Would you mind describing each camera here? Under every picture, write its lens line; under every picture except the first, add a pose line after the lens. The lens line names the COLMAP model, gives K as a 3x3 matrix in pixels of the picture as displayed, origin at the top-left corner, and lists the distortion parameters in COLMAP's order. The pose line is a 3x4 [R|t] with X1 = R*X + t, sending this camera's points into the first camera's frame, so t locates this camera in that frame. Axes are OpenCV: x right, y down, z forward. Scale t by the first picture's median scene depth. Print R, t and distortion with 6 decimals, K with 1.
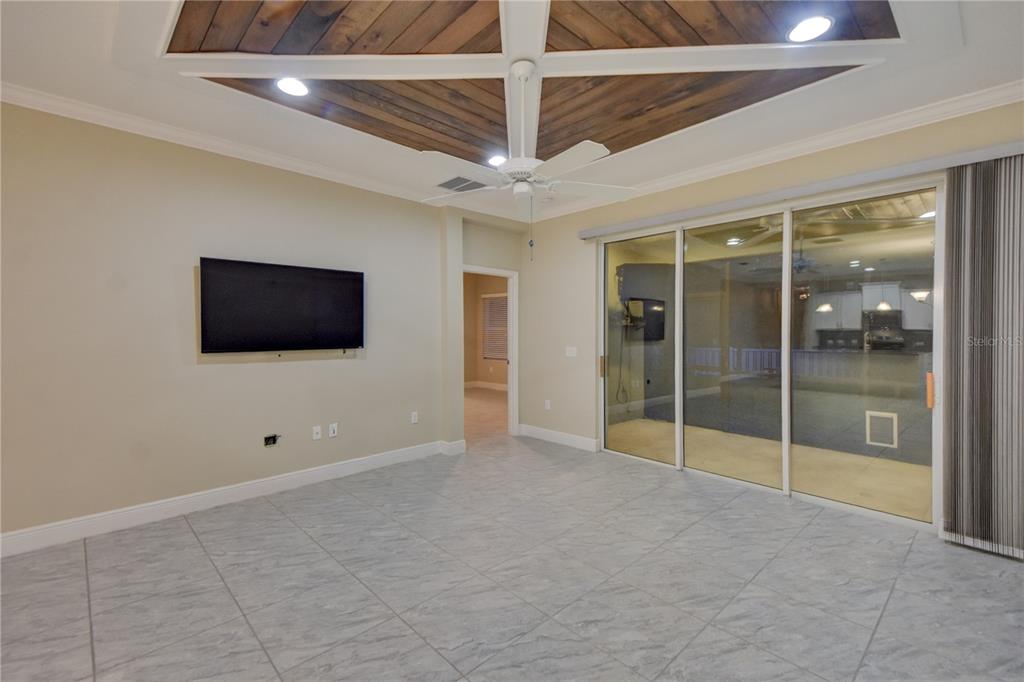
lens RADIAL K [[444.9, 0, 513.8], [0, 444.9, 334.8], [0, 0, 1]] dist [0.067024, -0.000631]
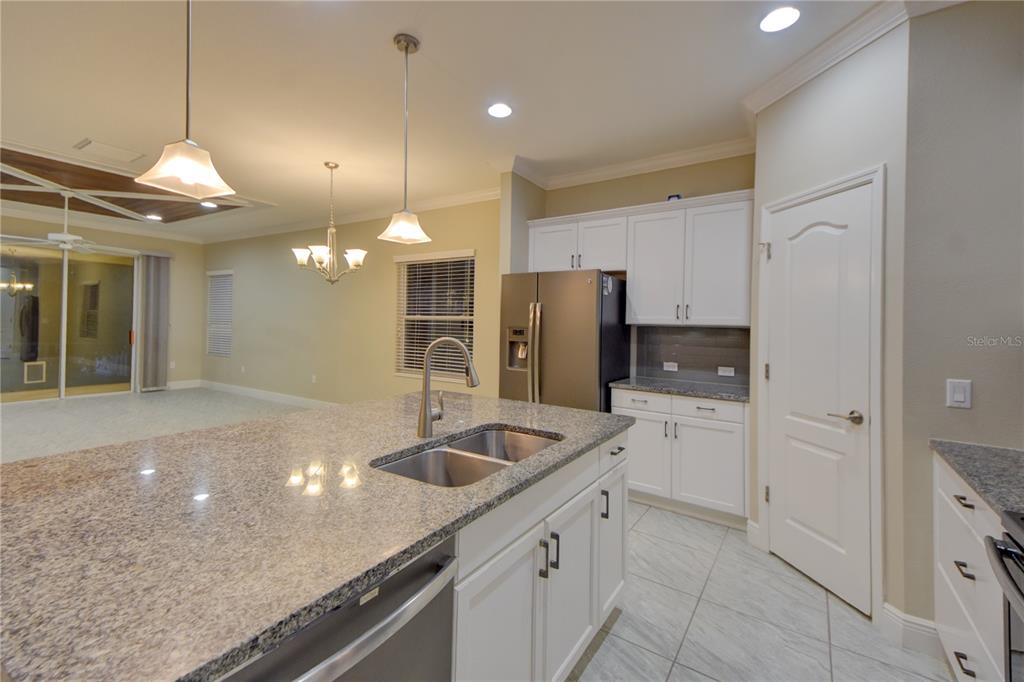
lens RADIAL K [[445.1, 0, 510.0], [0, 445.1, 322.5], [0, 0, 1]] dist [0.077773, -0.031316]
pose [[-0.221849, -0.006837, 0.975057, -1.859066], [-0.009001, 0.999947, 0.004964, 0.008153], [-0.975039, -0.007675, -0.221899, -0.413239]]
